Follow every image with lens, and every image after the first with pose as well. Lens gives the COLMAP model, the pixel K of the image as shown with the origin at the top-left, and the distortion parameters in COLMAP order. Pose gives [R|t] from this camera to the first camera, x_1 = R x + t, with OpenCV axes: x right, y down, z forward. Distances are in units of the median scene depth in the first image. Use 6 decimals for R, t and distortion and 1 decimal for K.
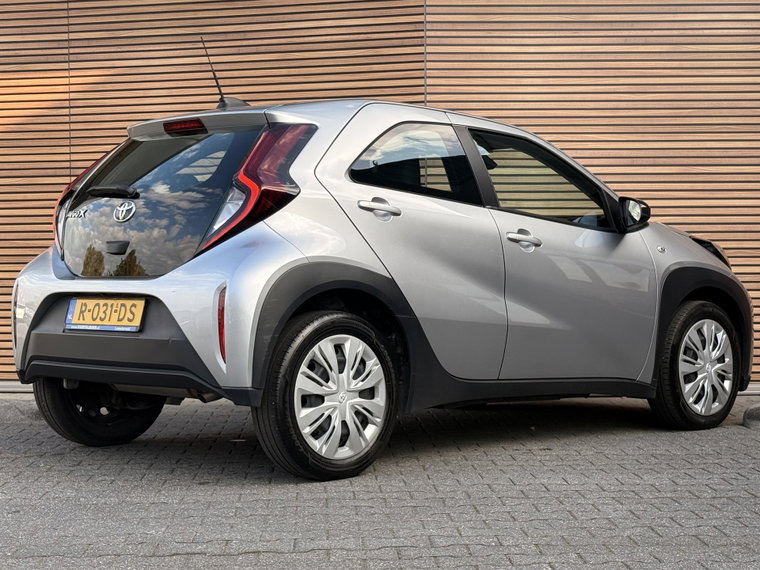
lens RADIAL K [[1507.0, 0, 374.9], [0, 1507.0, 288.0], [0, 0, 1]] dist [0.091288, 0.000000]
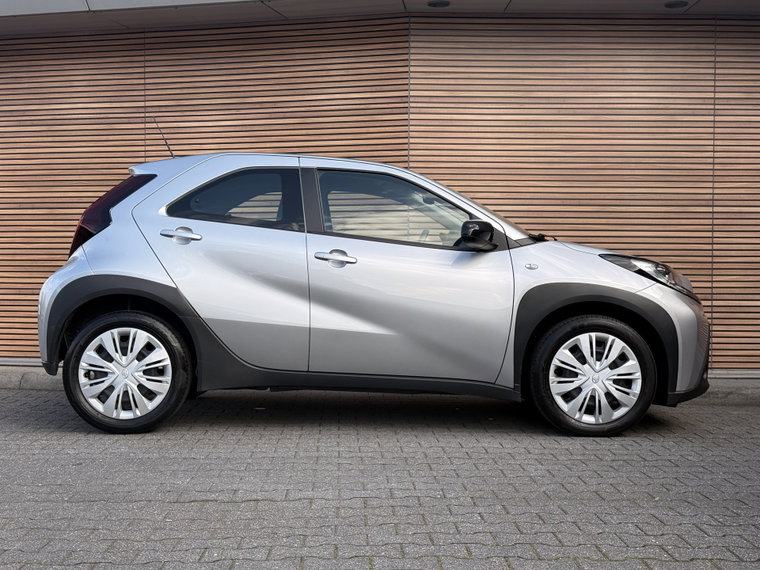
lens RADIAL K [[1091.7, 0, 370.1], [0, 1091.7, 287.7], [0, 0, 1]] dist [0.091622, 0.000000]
pose [[0.999797, 0.013549, -0.014931, 0.015371], [-0.013576, 0.999906, -0.001680, -0.003921], [0.014907, 0.001882, 0.999887, 0.027964]]
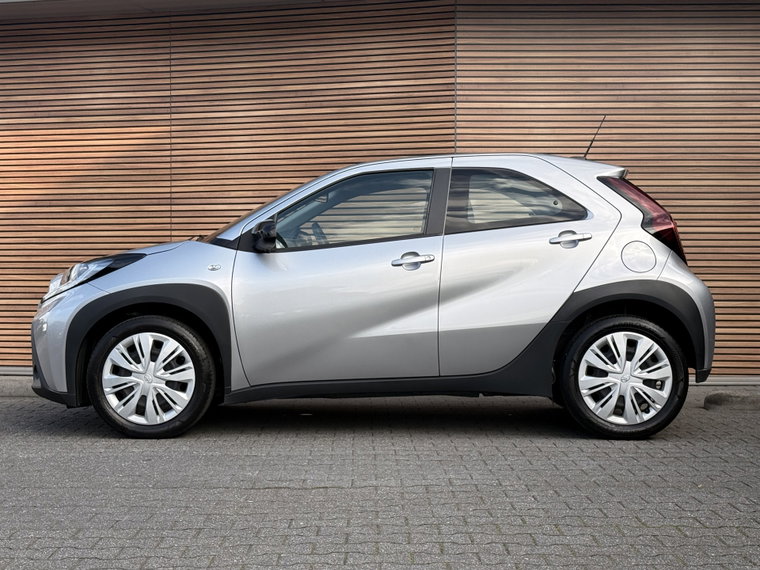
lens RADIAL K [[1366.8, 0, 377.7], [0, 1366.8, 290.2], [0, 0, 1]] dist [0.080428, 0.000000]
pose [[0.999558, 0.007887, -0.028653, 0.002588], [-0.007935, 0.999967, -0.001562, -0.003144], [0.028639, 0.001789, 0.999588, -0.130648]]
